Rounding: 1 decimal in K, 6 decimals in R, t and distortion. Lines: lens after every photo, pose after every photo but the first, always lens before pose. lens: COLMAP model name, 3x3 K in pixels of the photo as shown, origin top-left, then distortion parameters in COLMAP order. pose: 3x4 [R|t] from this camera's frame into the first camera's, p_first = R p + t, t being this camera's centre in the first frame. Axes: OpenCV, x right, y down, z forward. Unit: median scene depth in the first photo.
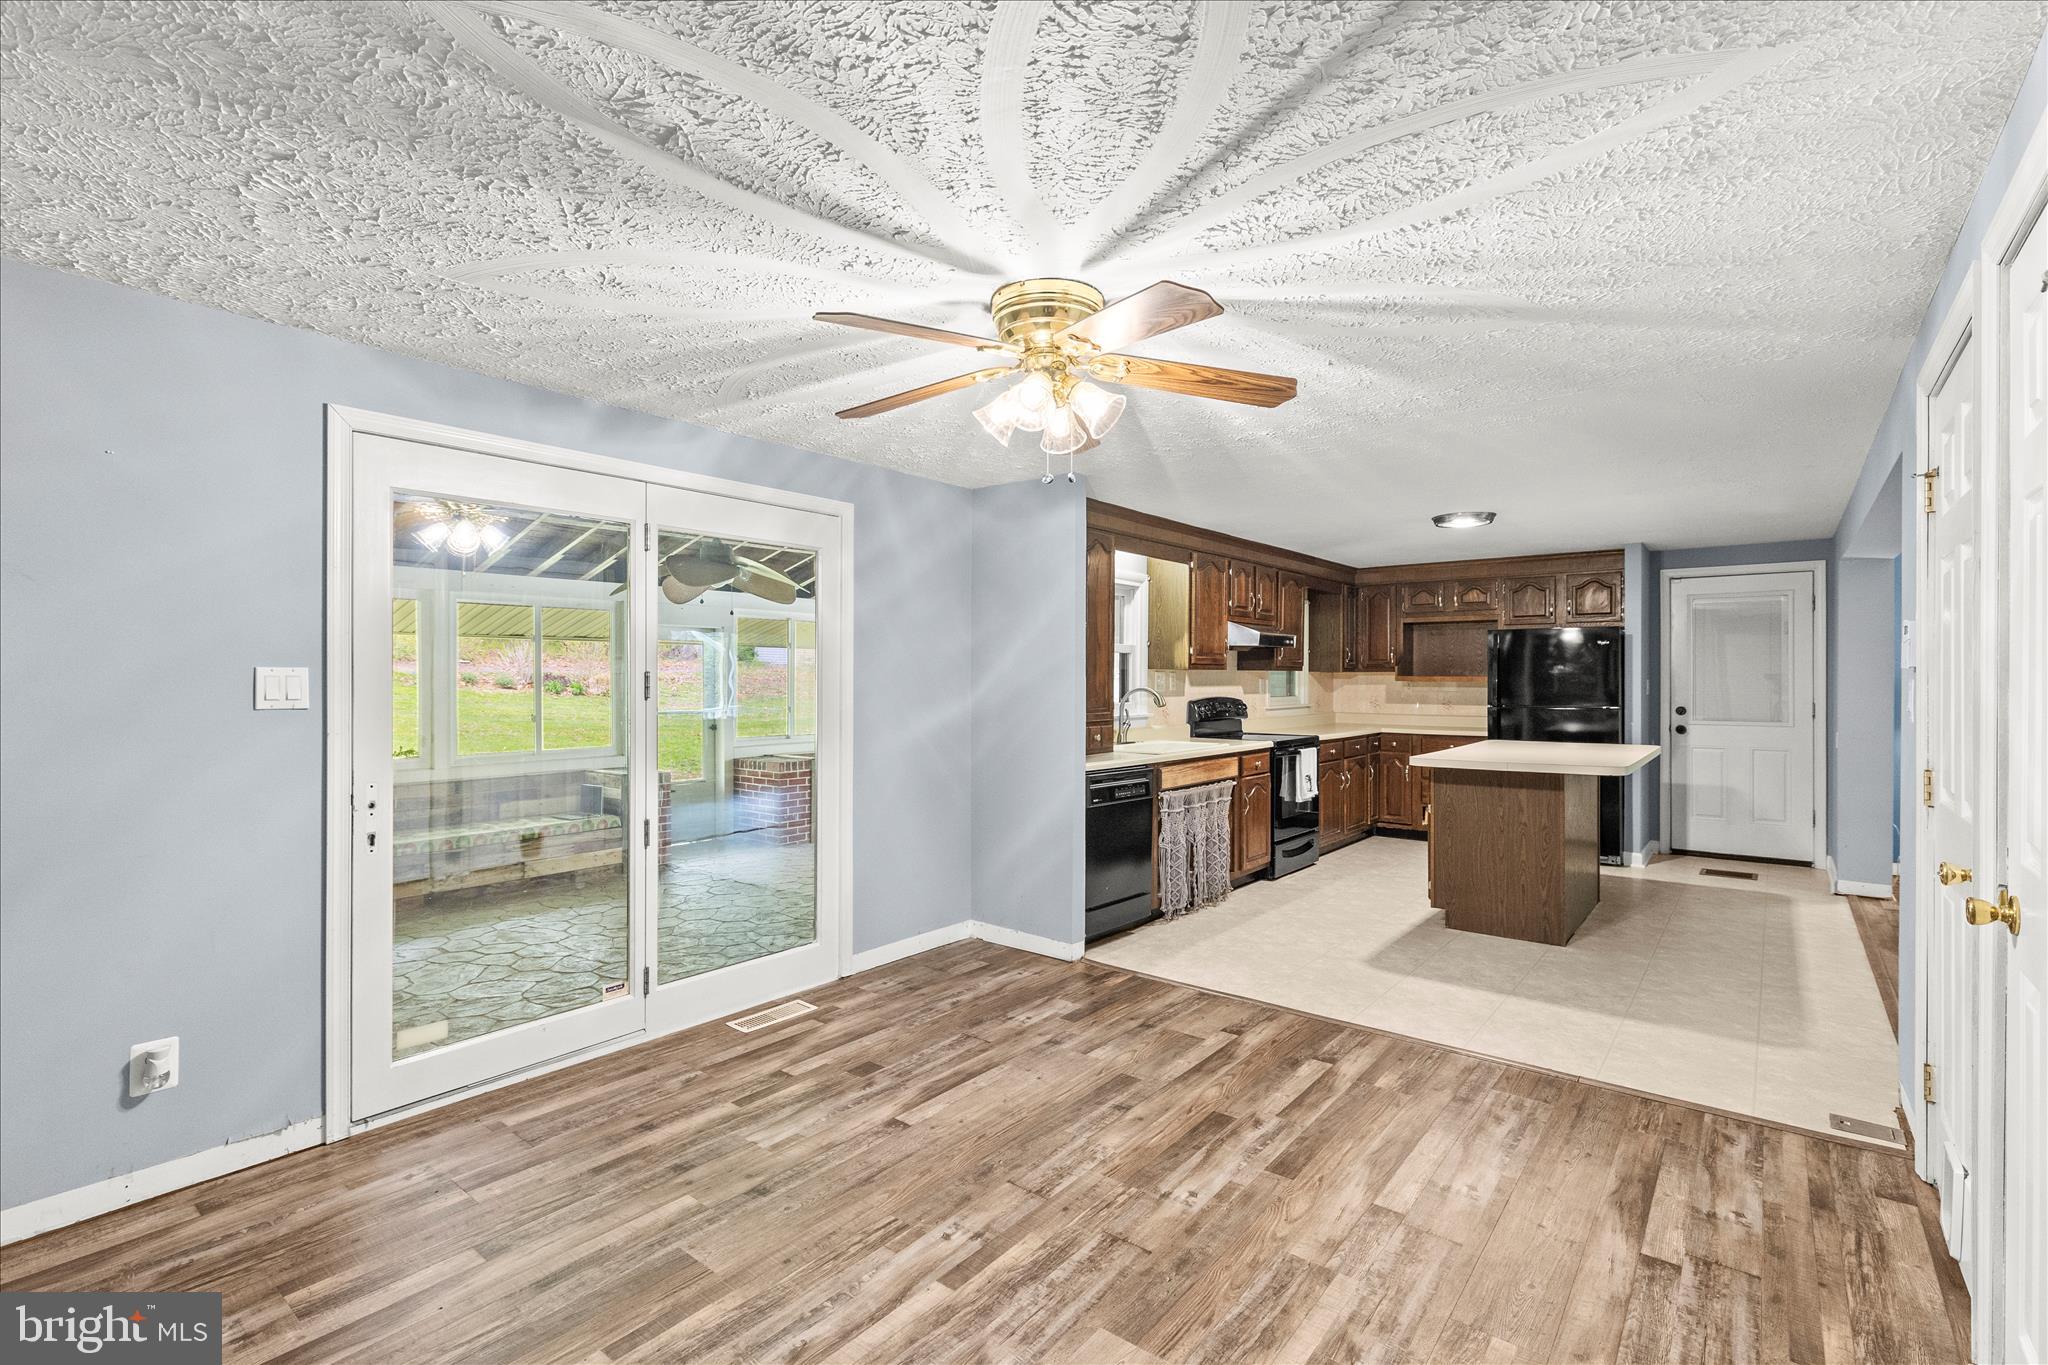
lens RADIAL K [[929.4, 0, 1024.0], [0, 929.4, 682.5], [0, 0, 1]] dist [0.000829, 0.000054]
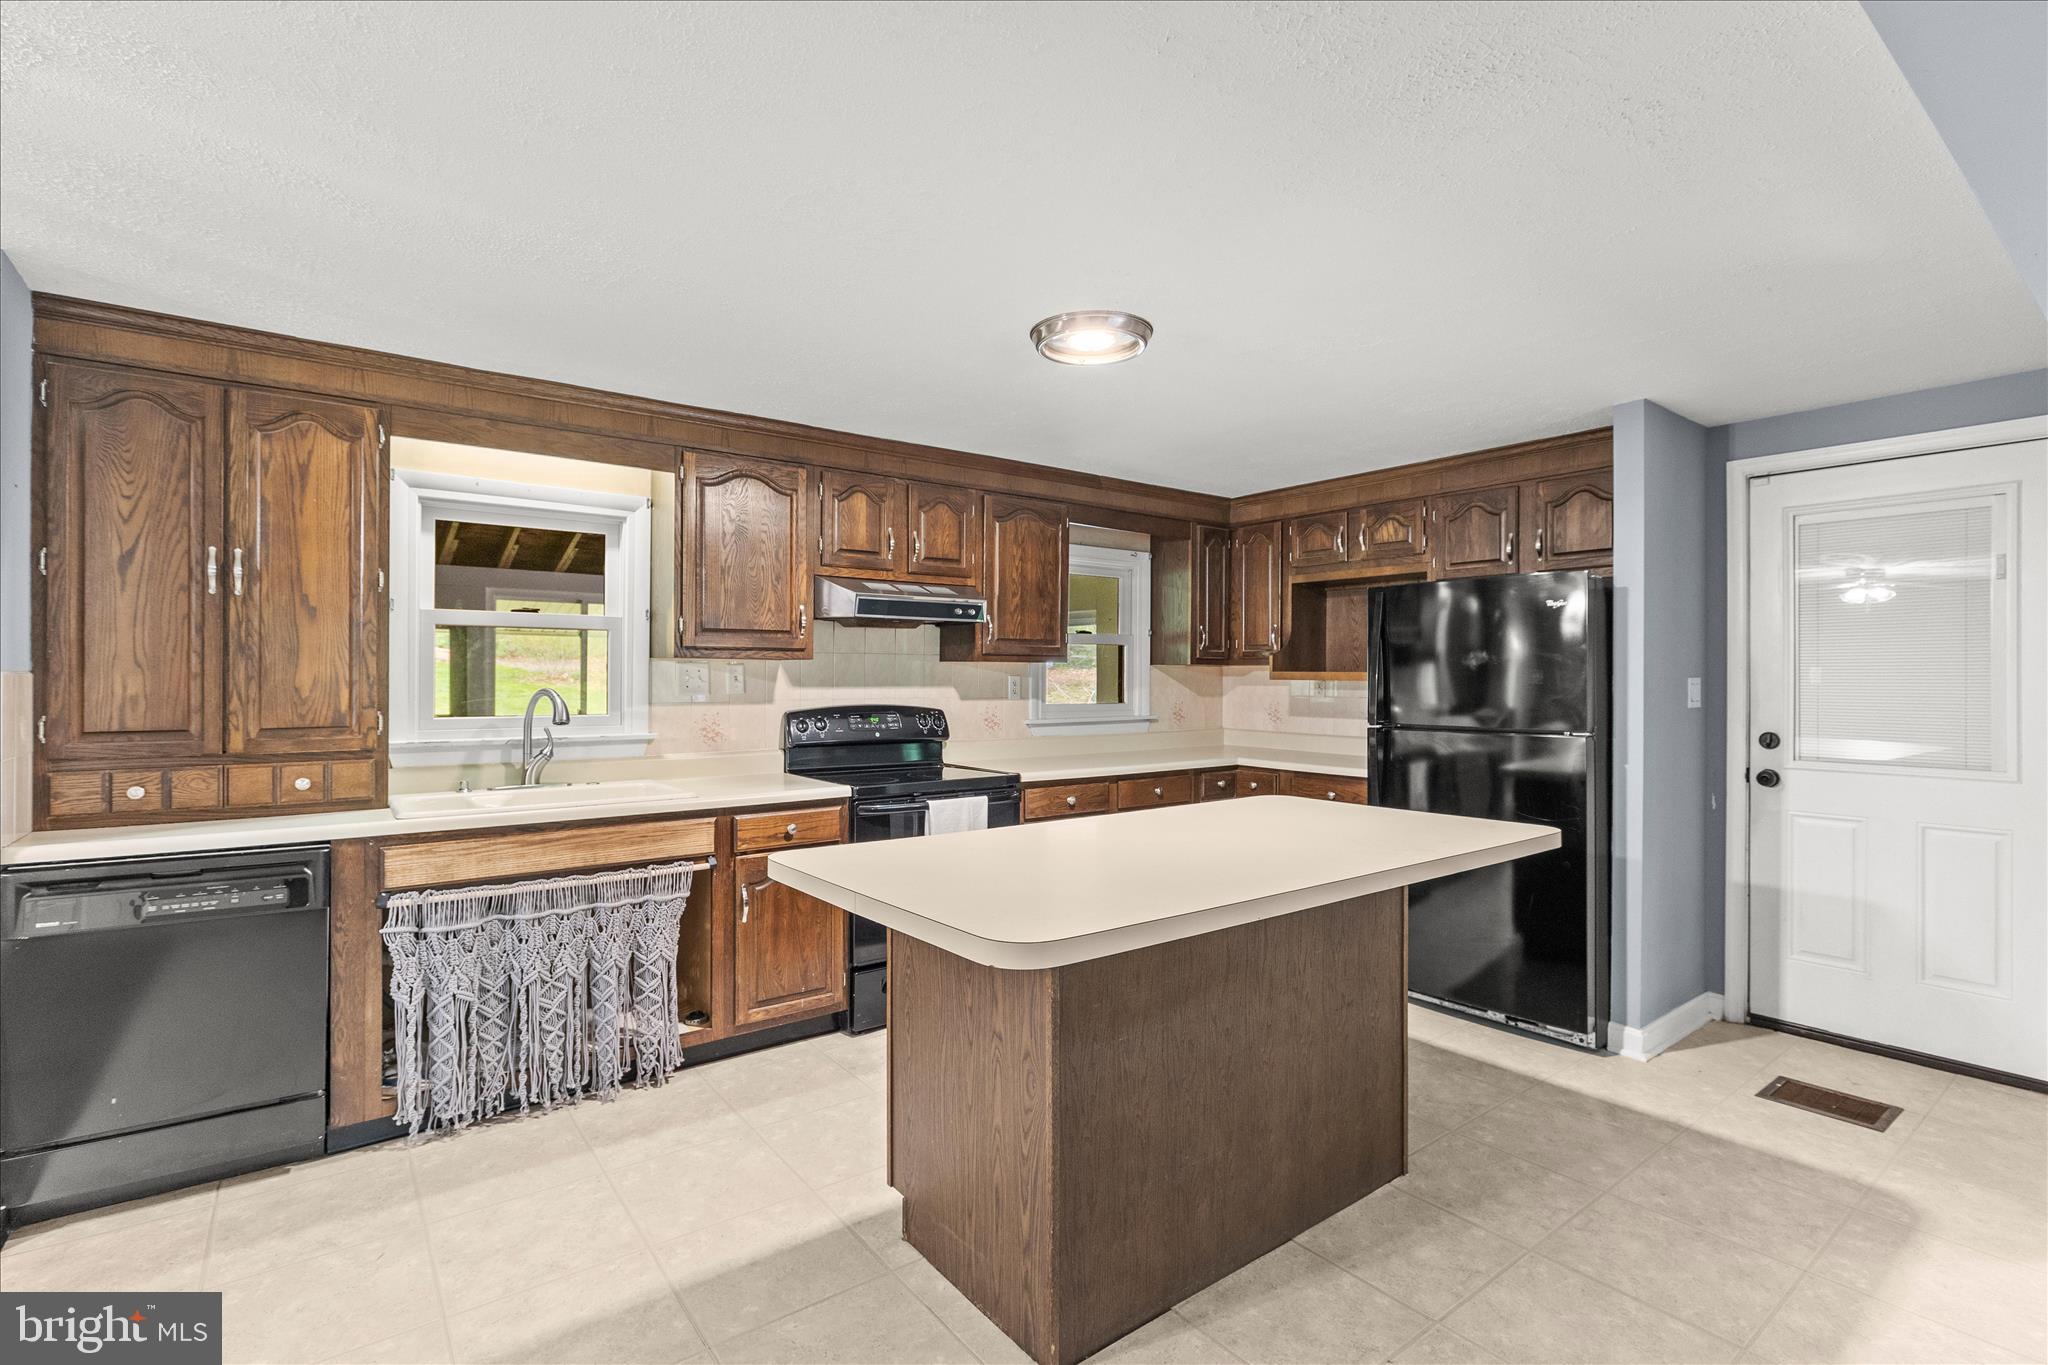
lens RADIAL K [[947.0, 0, 1024.0], [0, 947.0, 682.5], [0, 0, 1]] dist [0.000404, 0.000296]
pose [[0.971682, 0.003709, -0.236264, 0.437951], [-0.003161, 0.999991, 0.002698, -0.001010], [0.236272, -0.001875, 0.971685, 0.411012]]
